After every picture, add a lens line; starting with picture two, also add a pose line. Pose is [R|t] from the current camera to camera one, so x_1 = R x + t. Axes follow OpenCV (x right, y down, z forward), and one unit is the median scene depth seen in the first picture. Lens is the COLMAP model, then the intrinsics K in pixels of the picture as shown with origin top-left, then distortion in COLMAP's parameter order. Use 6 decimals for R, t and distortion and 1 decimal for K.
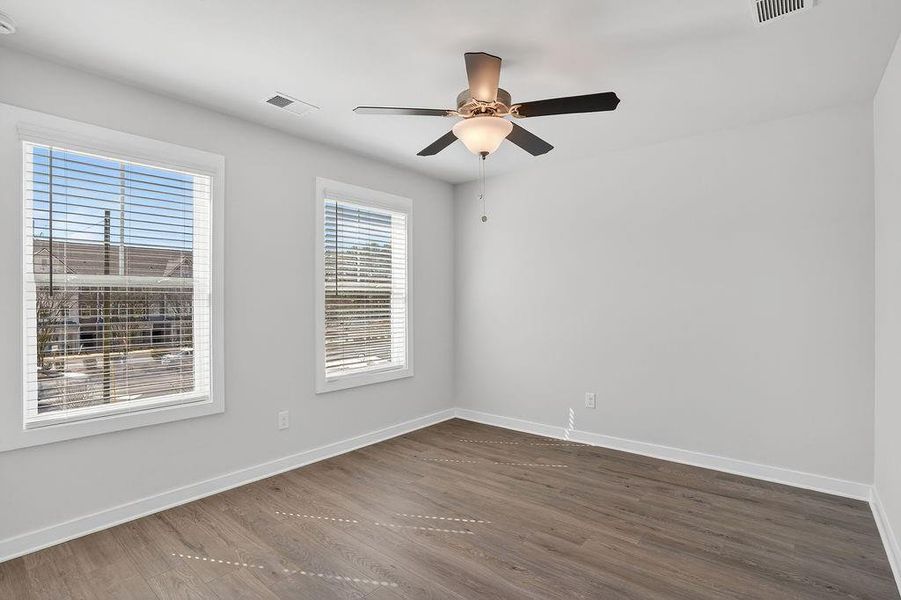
lens RADIAL K [[443.4, 0, 448.0], [0, 443.4, 303.7], [0, 0, 1]] dist [-0.081116, 0.036437]
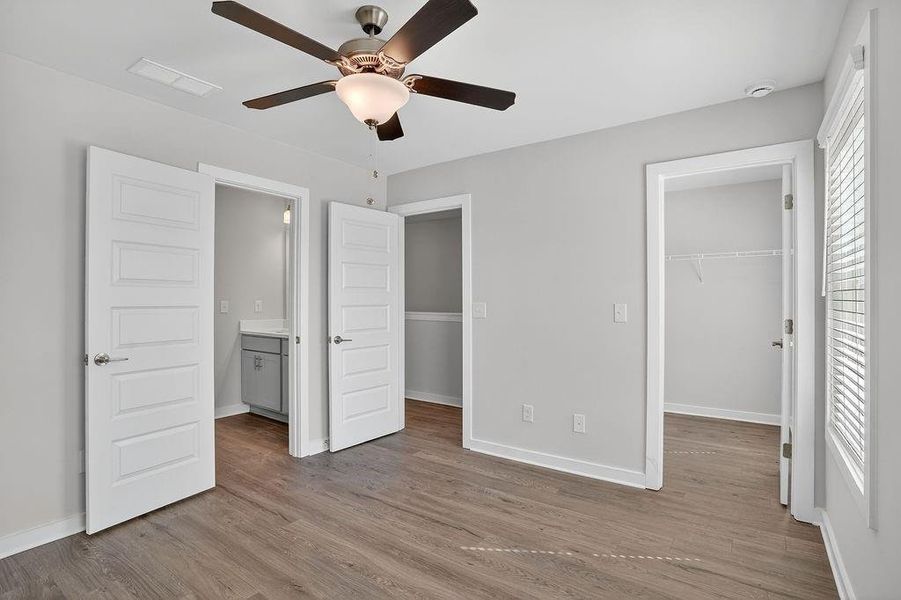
lens RADIAL K [[443.4, 0, 448.0], [0, 443.4, 303.7], [0, 0, 1]] dist [-0.081116, 0.036437]
pose [[-0.998511, 0.001877, -0.054516, -0.019933], [0.001511, 0.999976, 0.006748, -0.007407], [0.054527, 0.006656, -0.998490, 1.976543]]
